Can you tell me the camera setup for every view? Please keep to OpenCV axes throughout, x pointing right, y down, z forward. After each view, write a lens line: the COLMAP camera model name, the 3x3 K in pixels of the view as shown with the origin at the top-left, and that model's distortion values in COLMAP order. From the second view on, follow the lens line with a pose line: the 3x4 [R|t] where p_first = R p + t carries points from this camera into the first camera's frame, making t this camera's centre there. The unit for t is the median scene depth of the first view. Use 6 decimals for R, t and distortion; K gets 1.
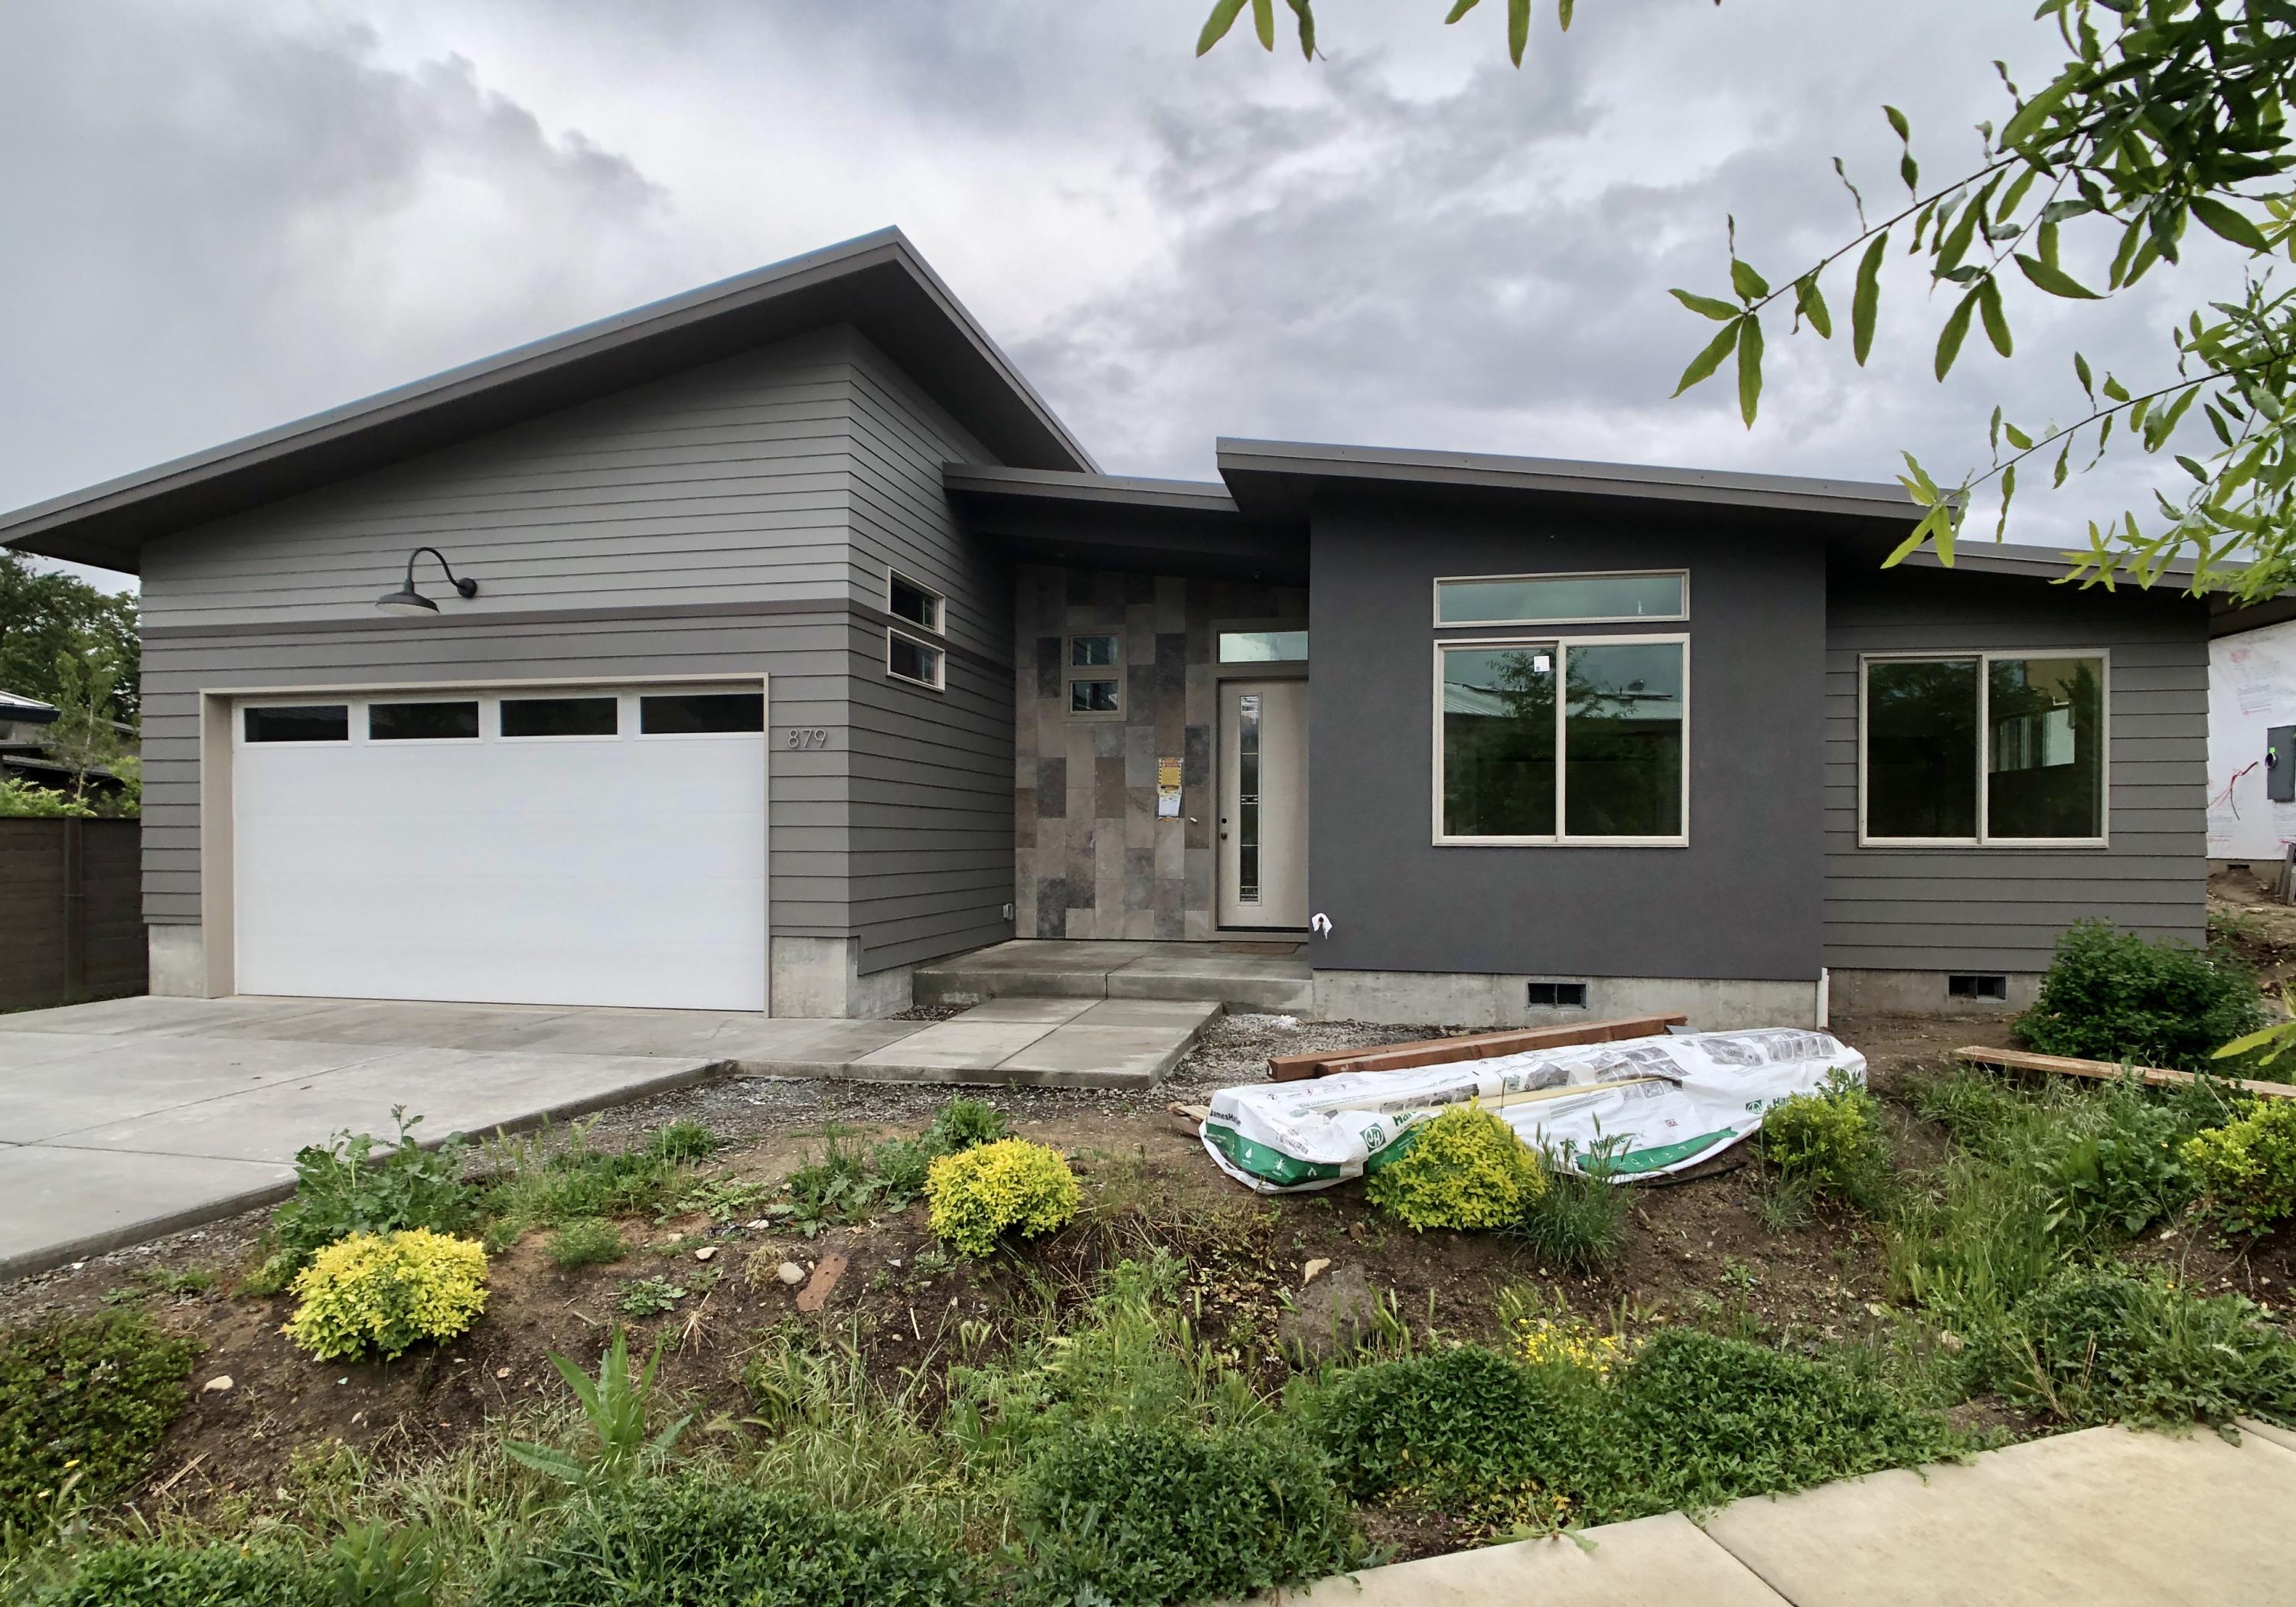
lens RADIAL K [[1313.4, 0, 1143.8], [0, 1313.4, 859.1], [0, 0, 1]] dist [-0.004249, 0.001620]
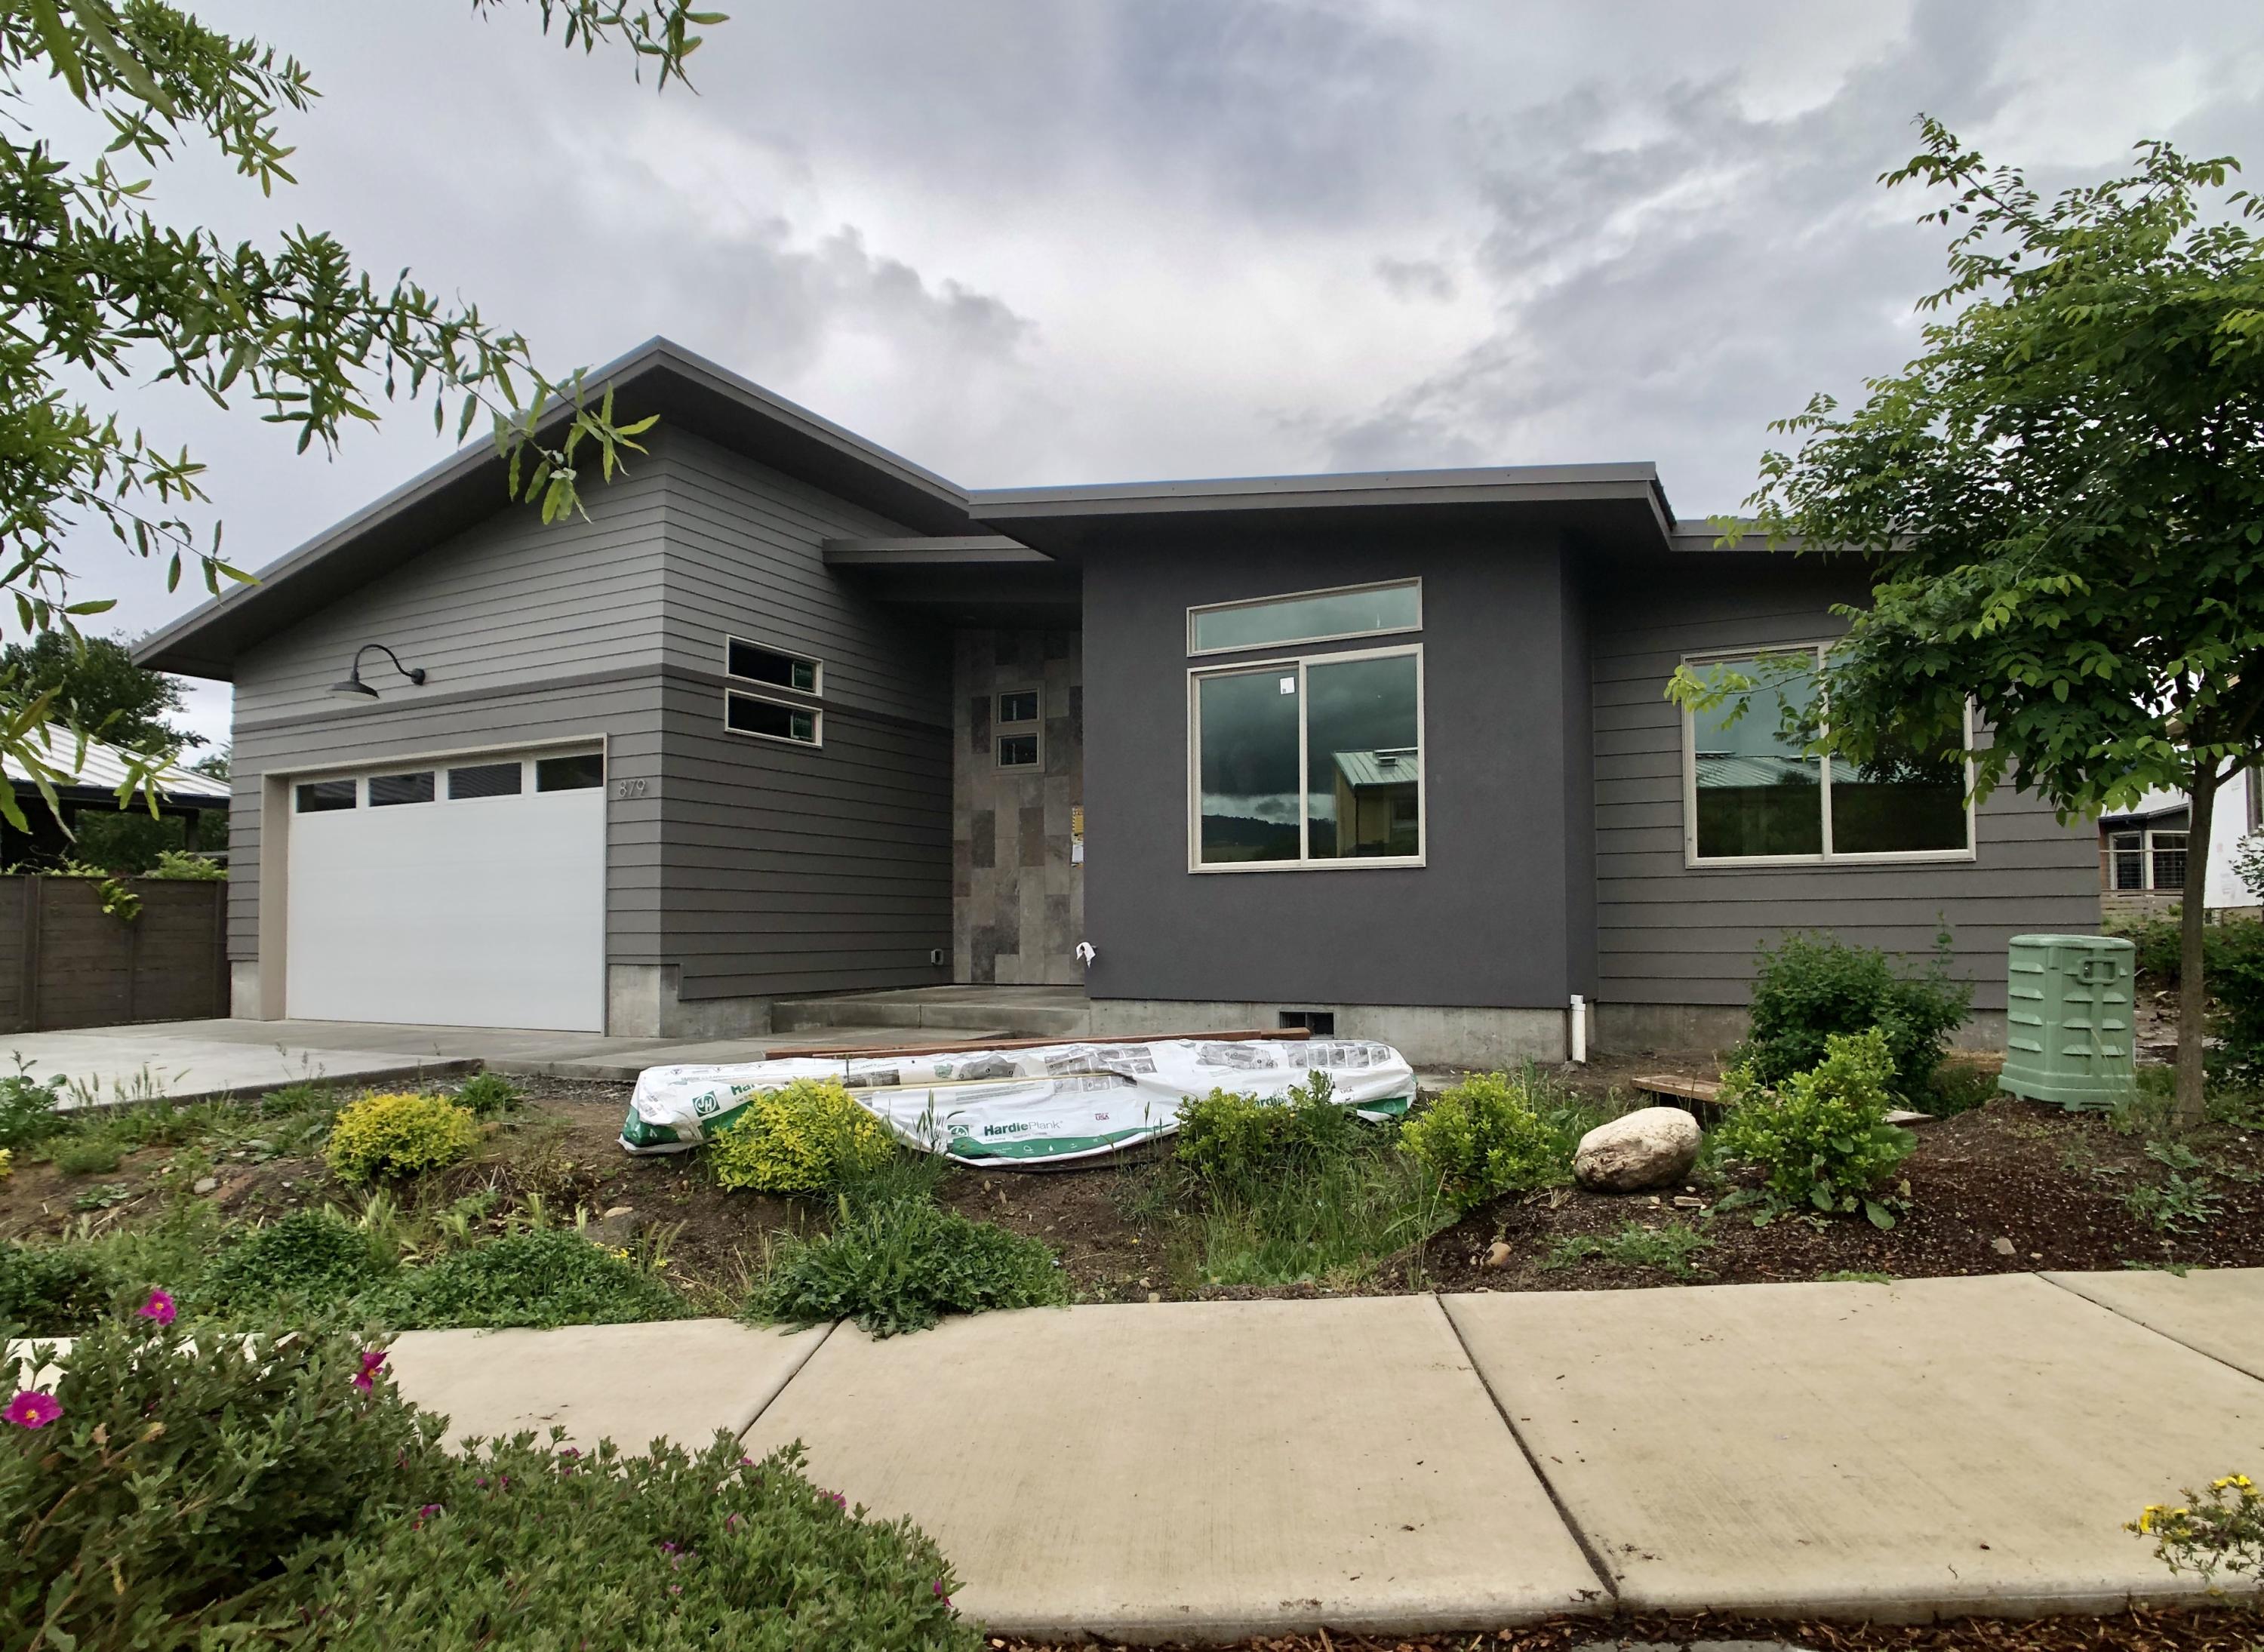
lens RADIAL K [[1342.4, 0, 1137.0], [0, 1342.4, 885.5], [0, 0, 1]] dist [-0.000997, -0.001367]
pose [[0.960828, -0.017920, -0.276564, 0.424161], [0.004038, 0.998707, -0.050683, 0.046098], [0.277114, 0.047581, 0.959658, 0.011635]]
